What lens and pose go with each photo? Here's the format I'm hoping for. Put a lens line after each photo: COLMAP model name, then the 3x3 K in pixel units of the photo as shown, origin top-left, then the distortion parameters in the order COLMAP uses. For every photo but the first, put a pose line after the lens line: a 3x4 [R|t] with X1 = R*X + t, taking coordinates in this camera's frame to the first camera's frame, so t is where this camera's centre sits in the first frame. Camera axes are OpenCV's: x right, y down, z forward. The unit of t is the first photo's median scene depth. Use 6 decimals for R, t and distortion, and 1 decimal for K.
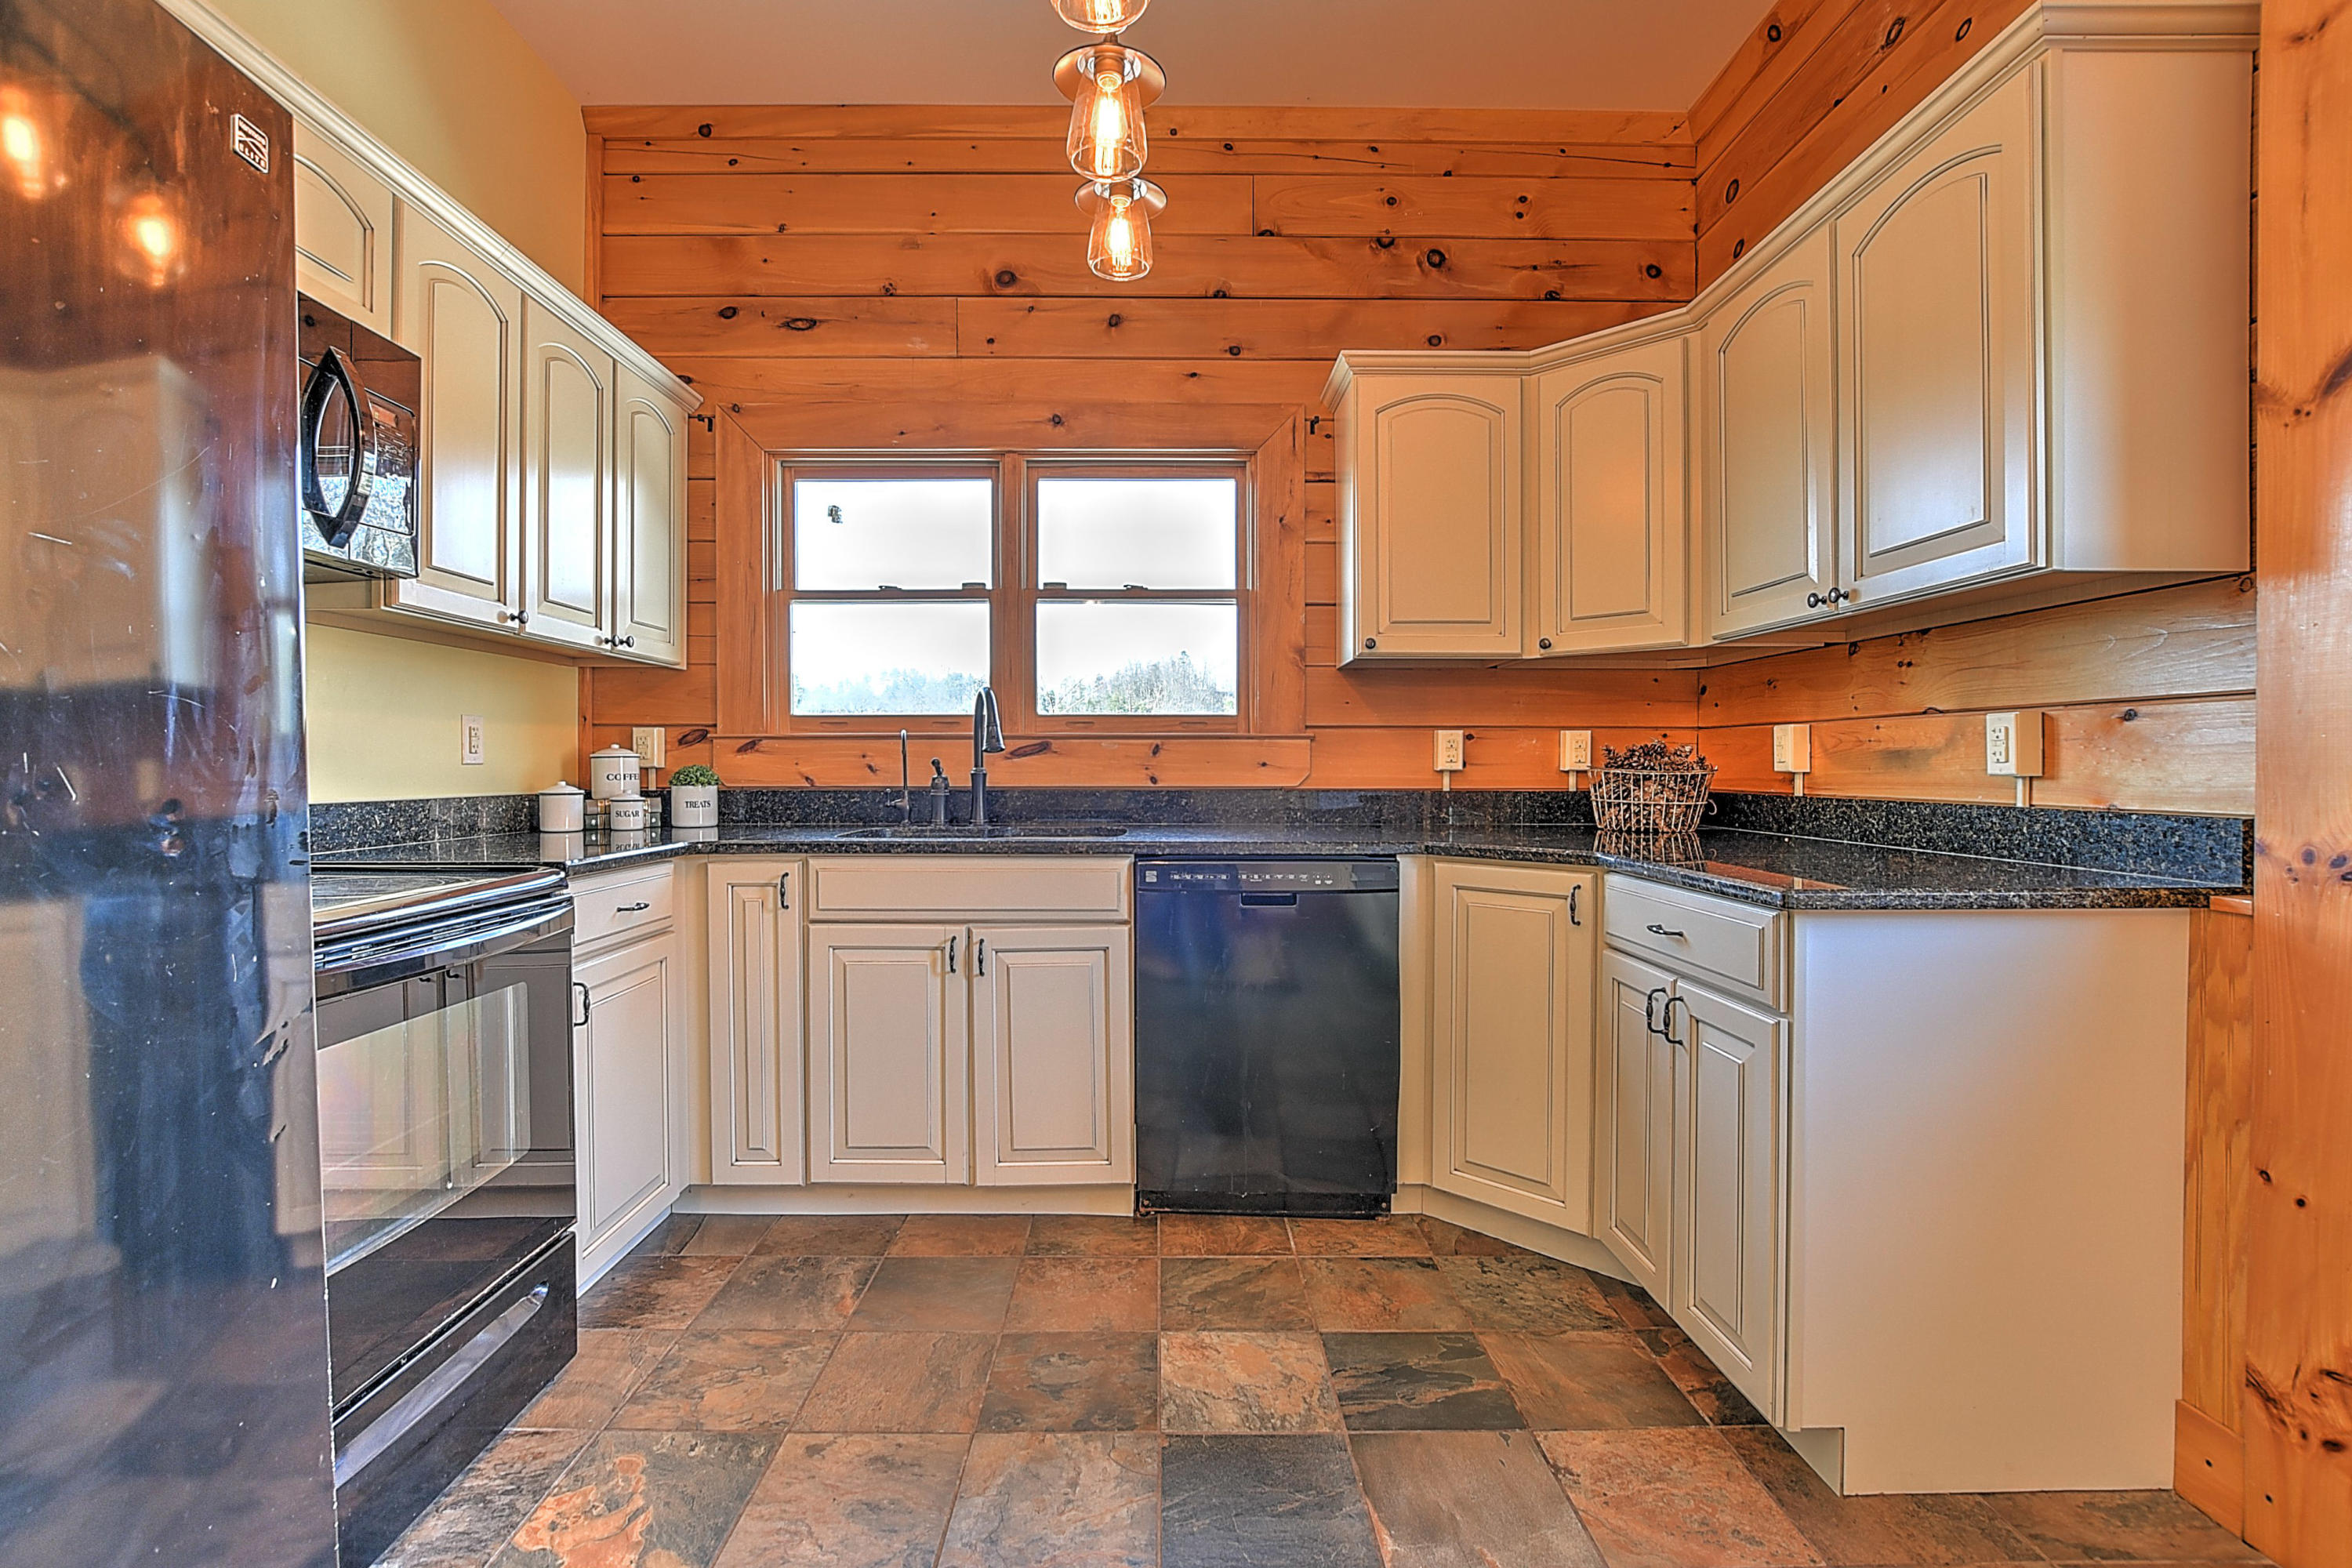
lens RADIAL K [[1053.5, 0, 1176.0], [0, 1053.5, 784.0], [0, 0, 1]] dist [-0.017111, 0.000015]
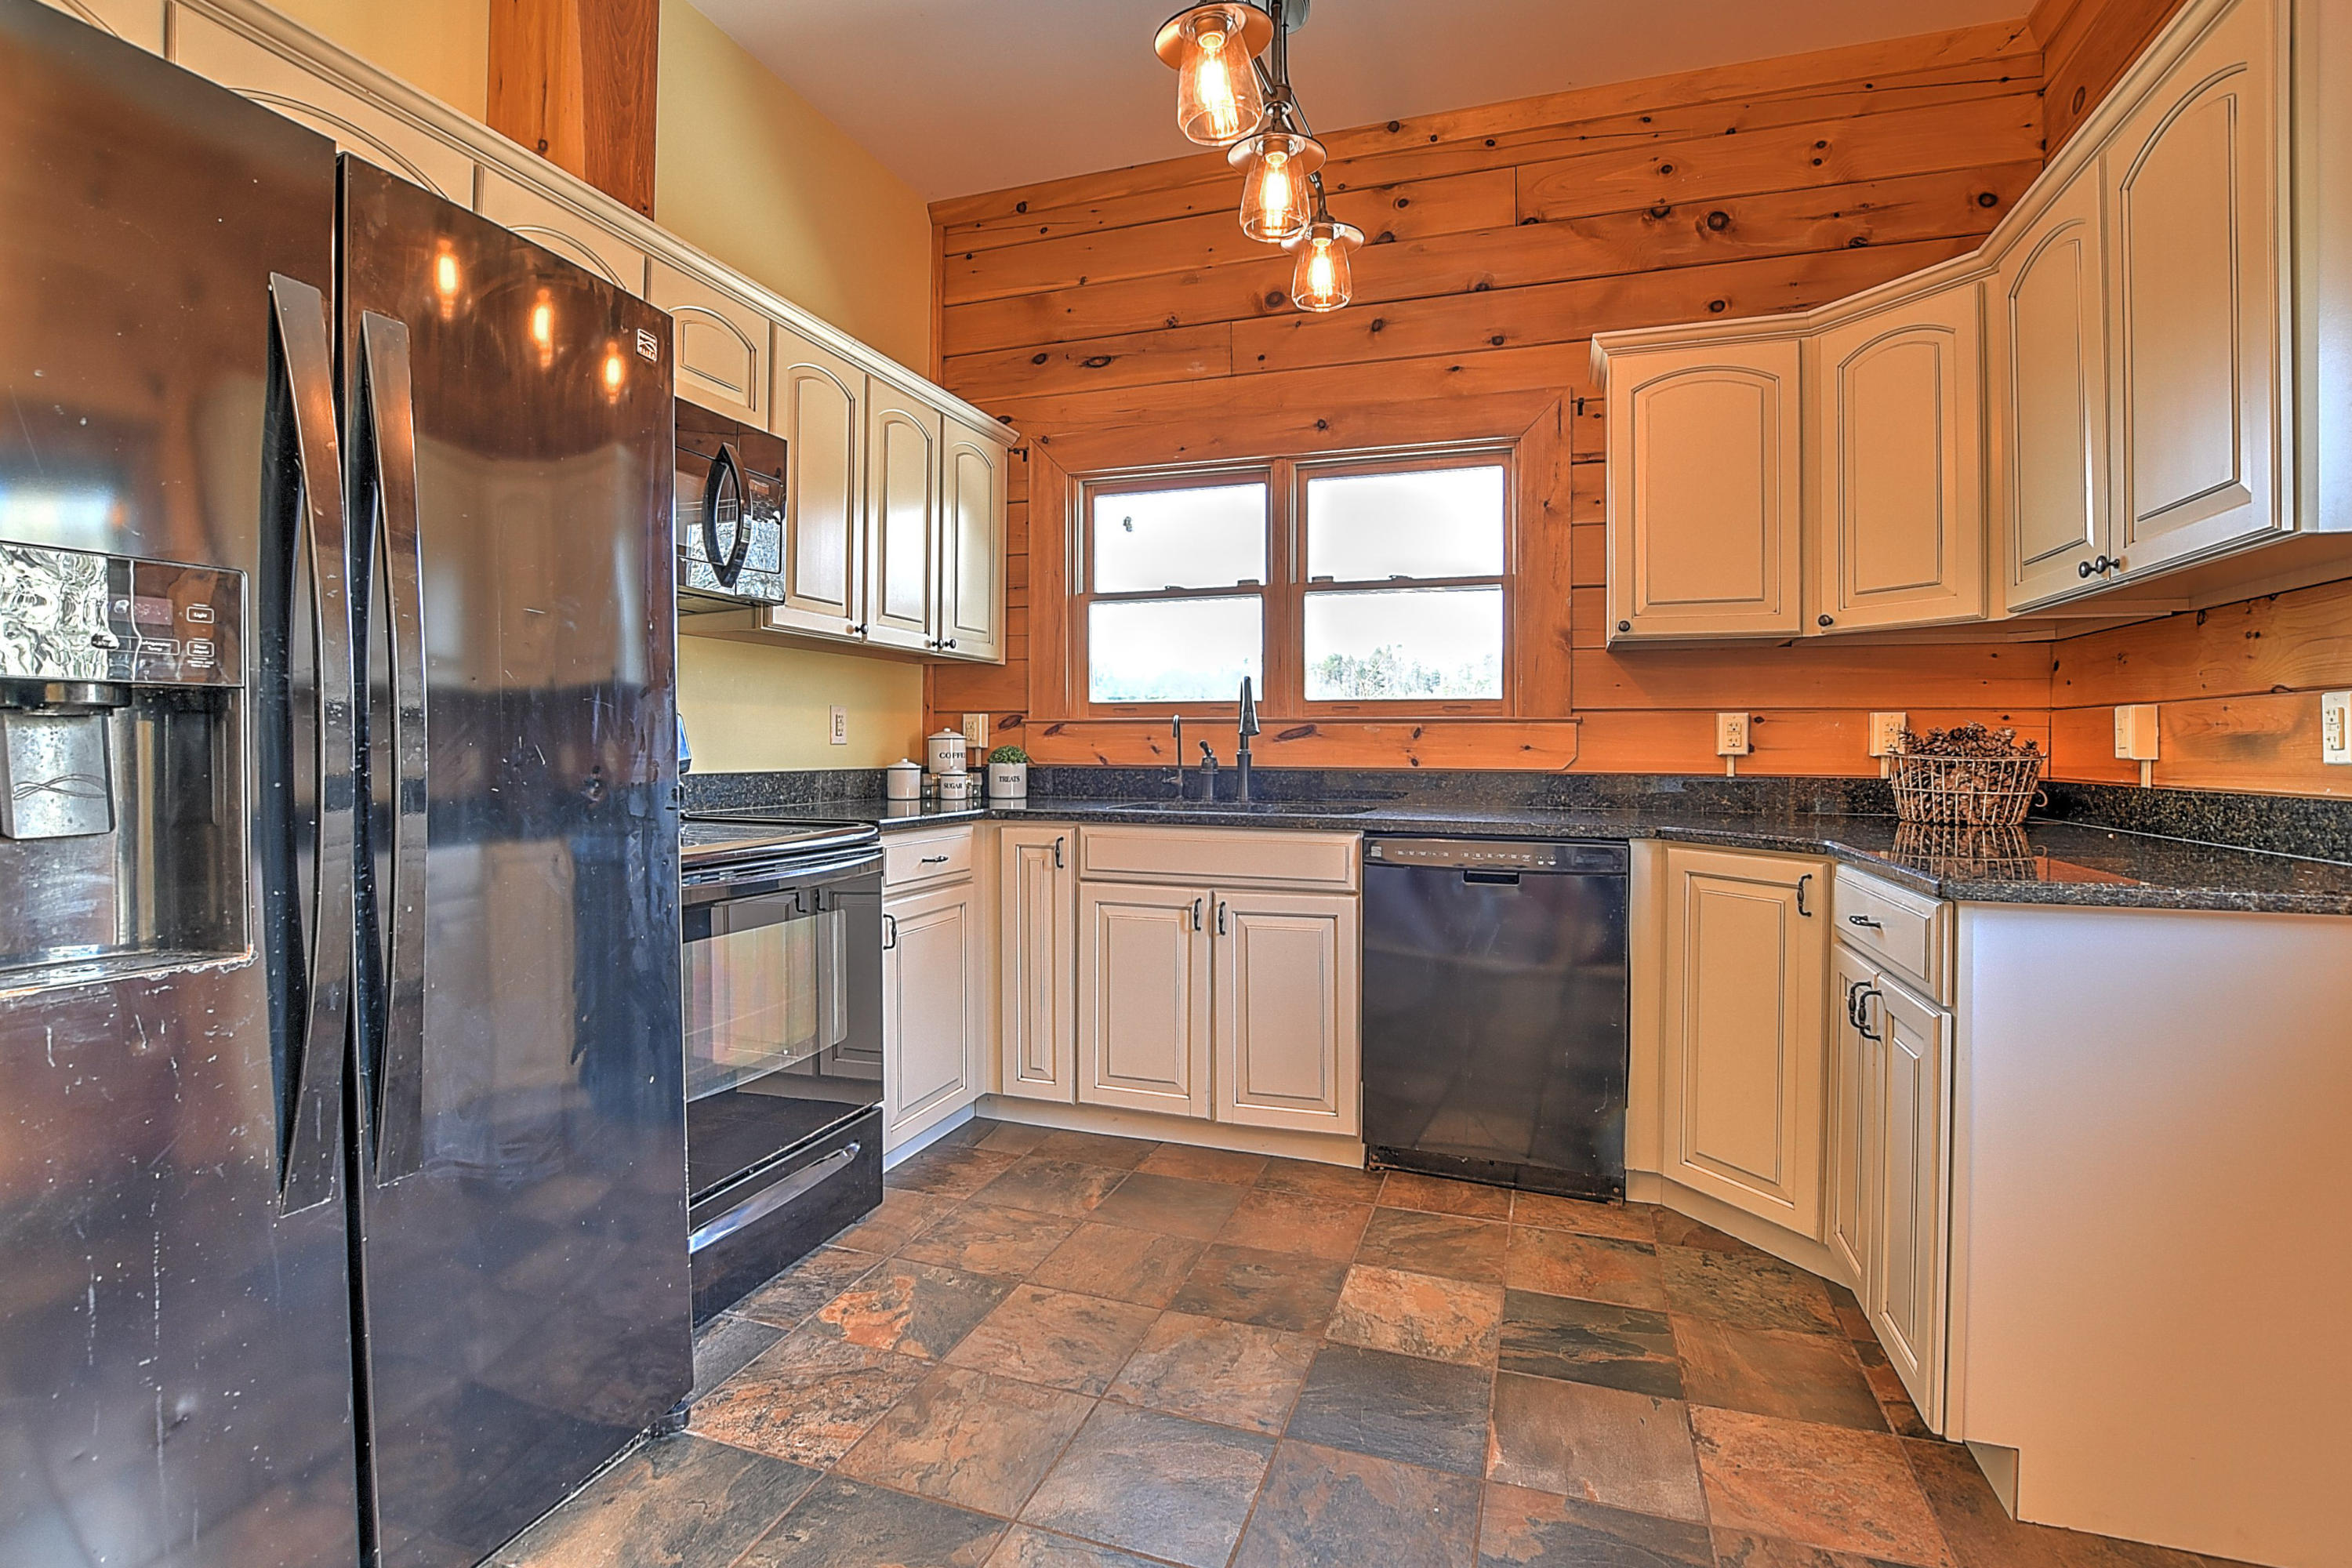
lens RADIAL K [[1041.4, 0, 1172.0], [0, 1041.4, 765.8], [0, 0, 1]] dist [-0.027114, 0.001357]
pose [[0.949098, 0.010371, -0.314809, 0.108641], [-0.010438, 0.999944, 0.001472, 0.001078], [0.314807, 0.001889, 0.949154, -0.068557]]
